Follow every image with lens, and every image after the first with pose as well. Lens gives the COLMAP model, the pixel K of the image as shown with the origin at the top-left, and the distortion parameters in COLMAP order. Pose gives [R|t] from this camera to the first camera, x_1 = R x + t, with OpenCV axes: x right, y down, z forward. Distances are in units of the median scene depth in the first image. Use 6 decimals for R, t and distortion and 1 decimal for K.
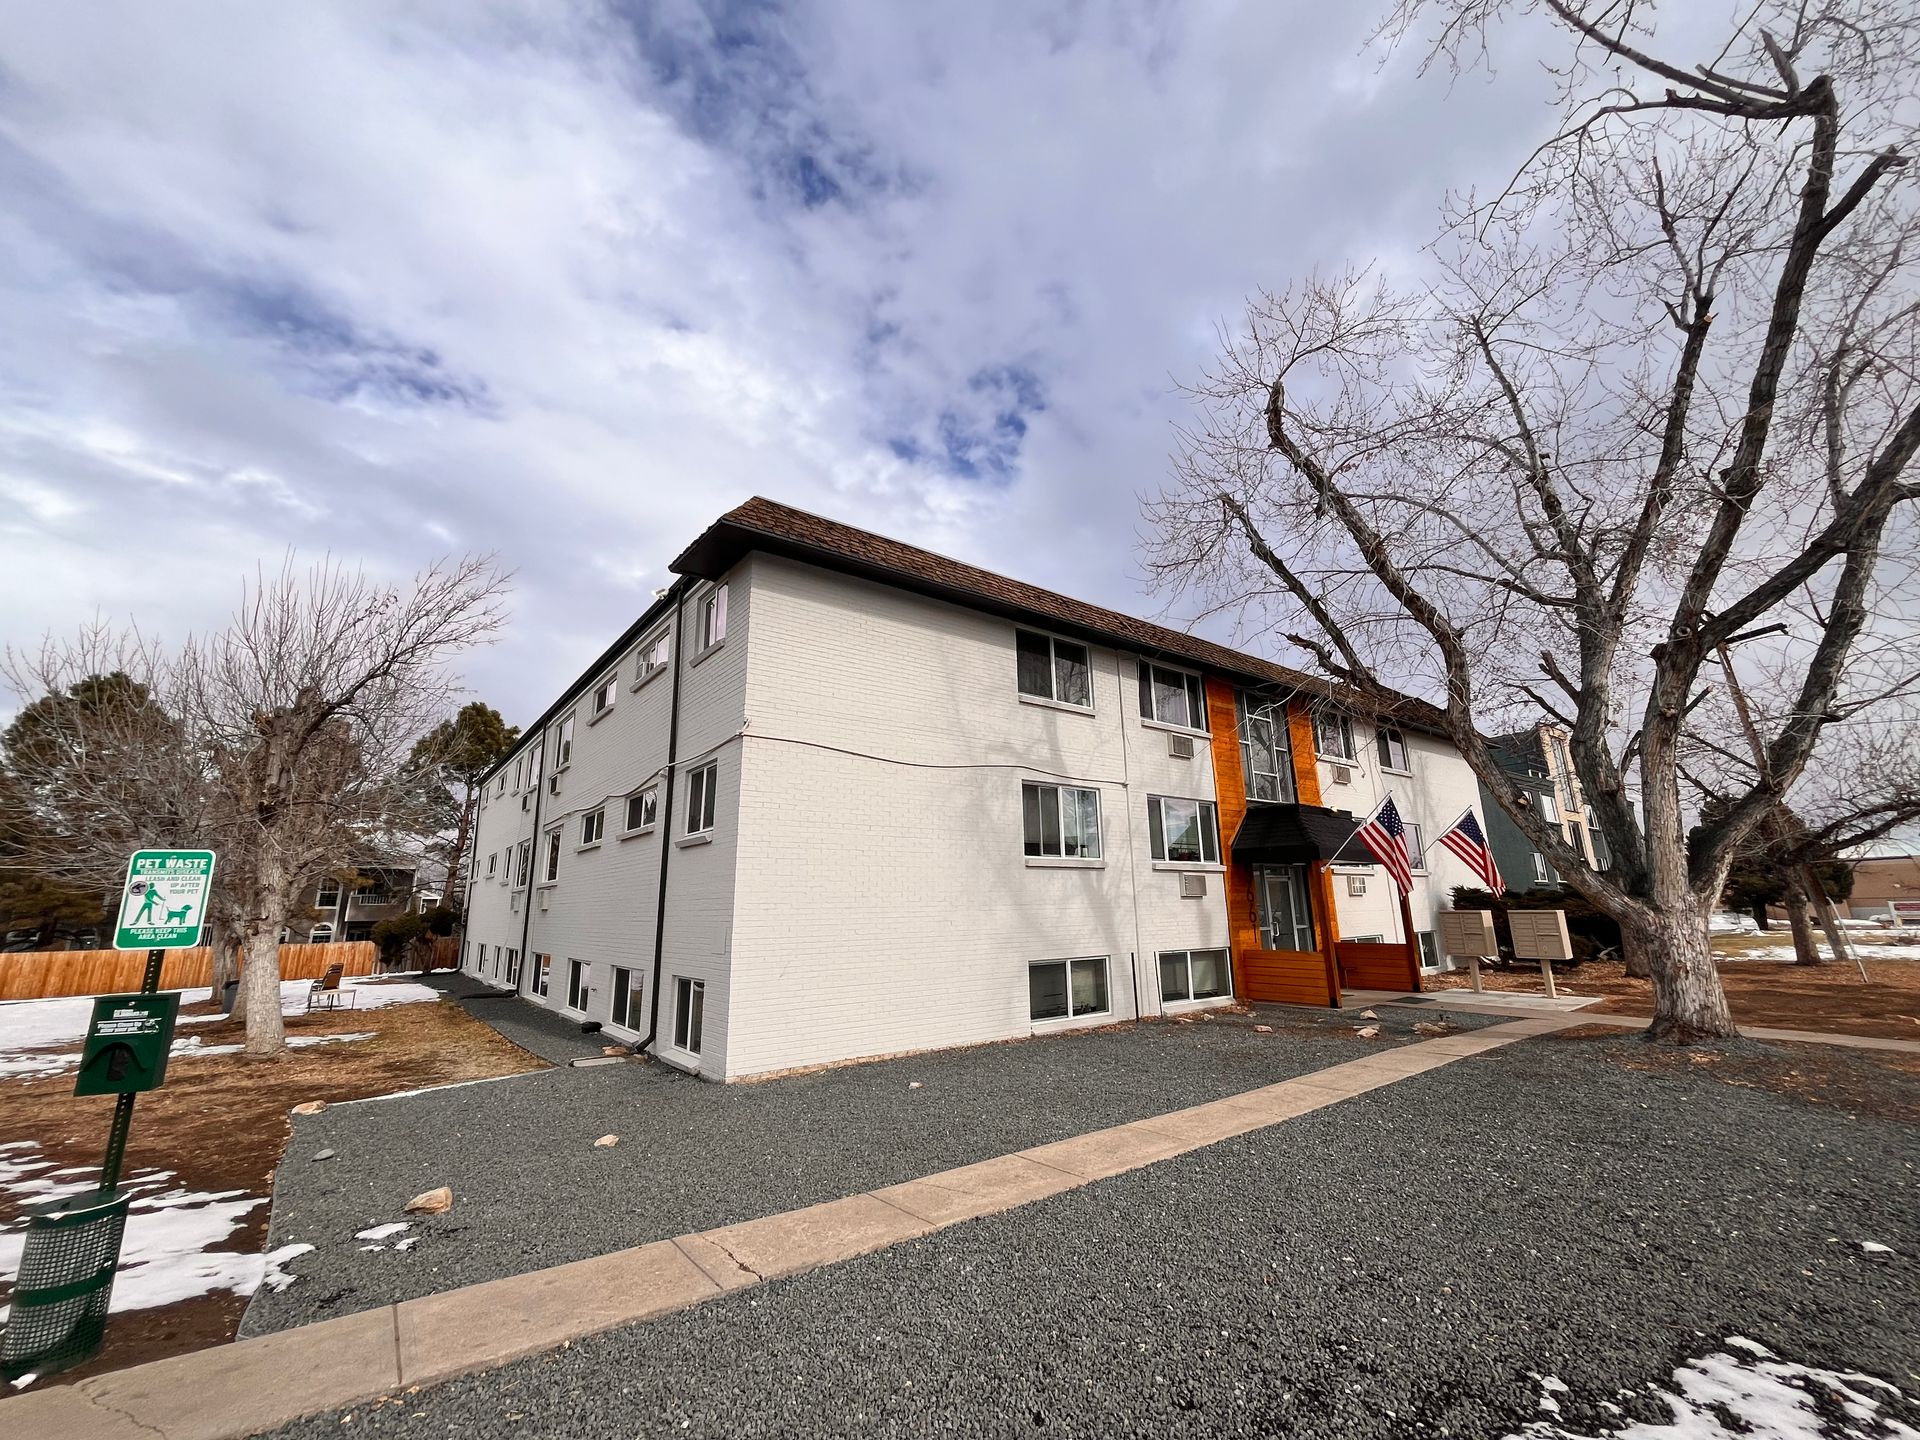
lens RADIAL K [[772.6, 0, 962.8], [0, 772.6, 709.4], [0, 0, 1]] dist [0.000150, -0.000062]
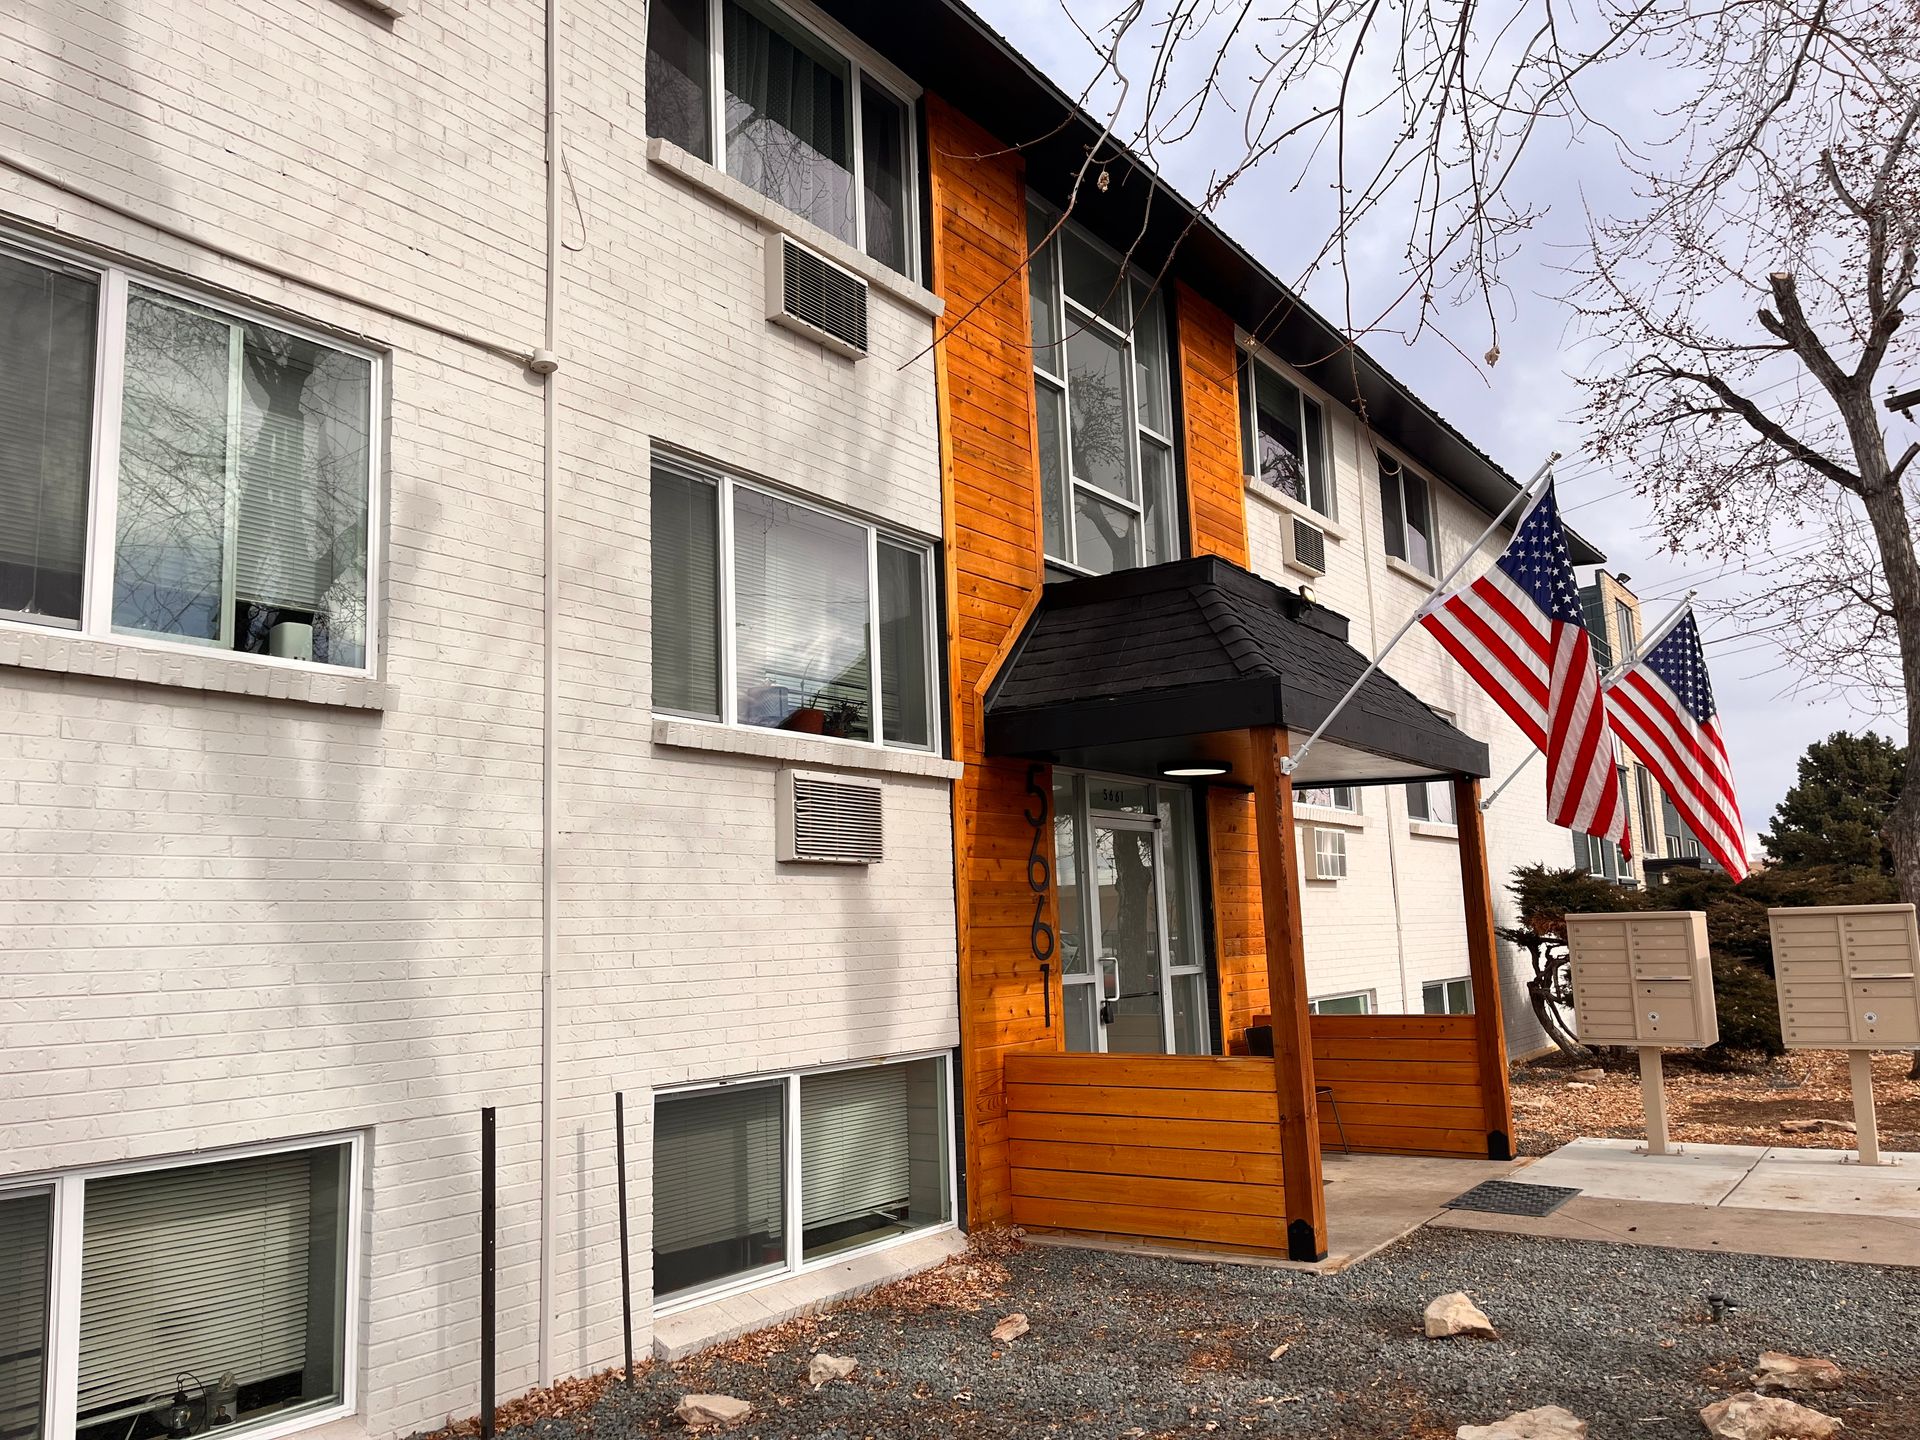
lens RADIAL K [[1473.7, 0, 960.4], [0, 1473.7, 724.3], [0, 0, 1]] dist [0.011285, 0.003020]
pose [[0.958248, 0.024207, 0.284913, 0.193847], [-0.052293, 0.994442, 0.091386, 0.144258], [-0.281117, -0.102470, 0.954187, 0.508102]]
